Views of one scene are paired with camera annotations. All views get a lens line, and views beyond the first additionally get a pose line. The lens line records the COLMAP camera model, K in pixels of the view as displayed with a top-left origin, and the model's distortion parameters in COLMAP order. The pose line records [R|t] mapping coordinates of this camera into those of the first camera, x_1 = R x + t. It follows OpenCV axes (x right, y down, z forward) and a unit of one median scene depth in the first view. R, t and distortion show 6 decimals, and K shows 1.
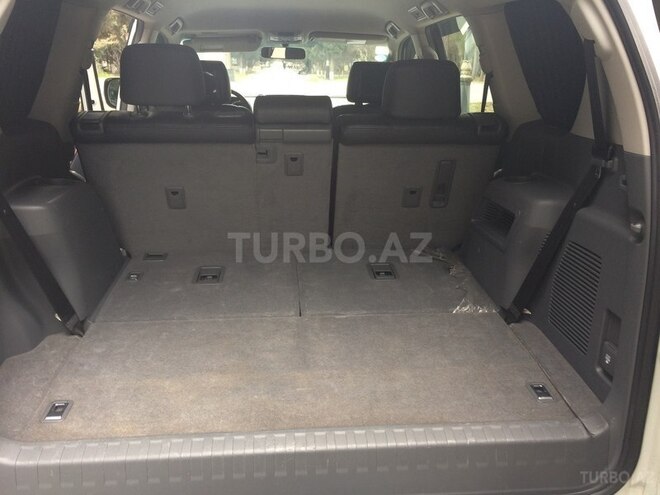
lens RADIAL K [[568.6, 0, 324.2], [0, 568.6, 248.6], [0, 0, 1]] dist [0.094697, -0.132029]
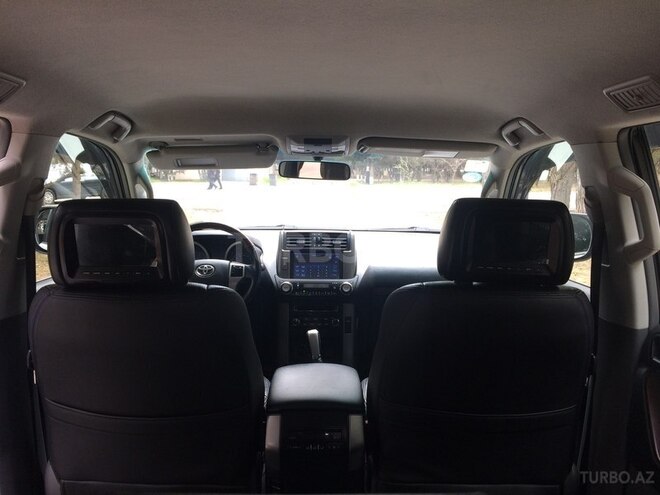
lens RADIAL K [[568.6, 0, 324.2], [0, 568.6, 248.6], [0, 0, 1]] dist [0.094697, -0.132029]
pose [[0.997590, 0.013284, -0.068098, -0.020119], [-0.024808, 0.984907, -0.171295, -0.164866], [0.064794, 0.172571, 0.982864, 0.444658]]
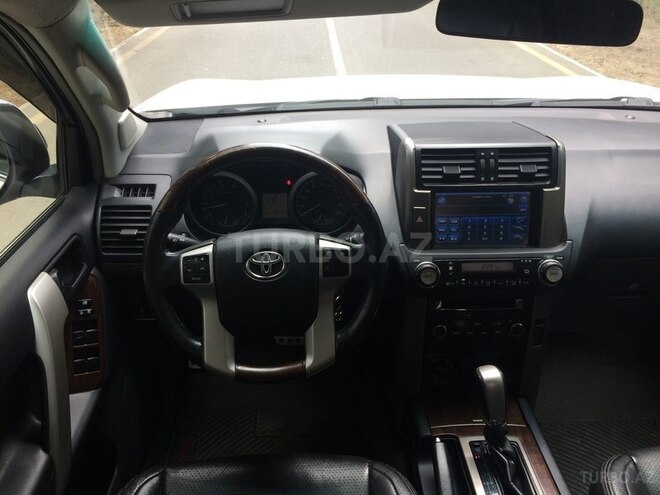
lens RADIAL K [[568.6, 0, 324.2], [0, 568.6, 248.6], [0, 0, 1]] dist [0.094697, -0.132029]
pose [[0.998723, 0.017826, -0.047261, -0.151267], [-0.008303, 0.980866, 0.194507, -0.308191], [0.049824, -0.193867, 0.979762, 0.784866]]
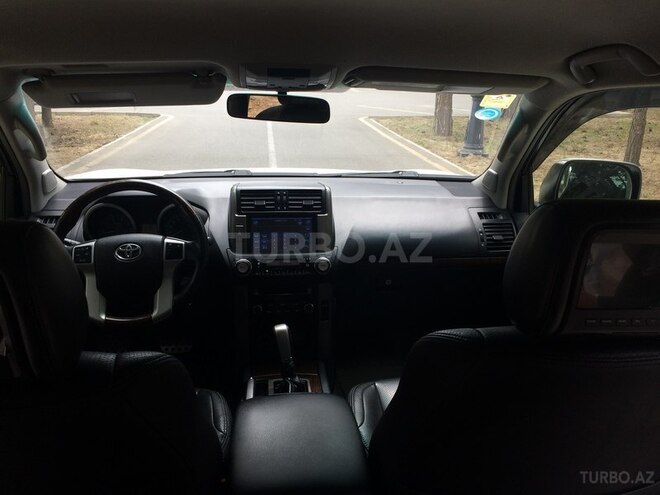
lens RADIAL K [[568.6, 0, 324.2], [0, 568.6, 248.6], [0, 0, 1]] dist [0.094697, -0.132029]
pose [[0.999646, 0.000222, 0.026594, -0.051119], [-0.000048, 0.999979, -0.006532, -0.245064], [-0.026595, 0.006528, 0.999625, 0.601471]]
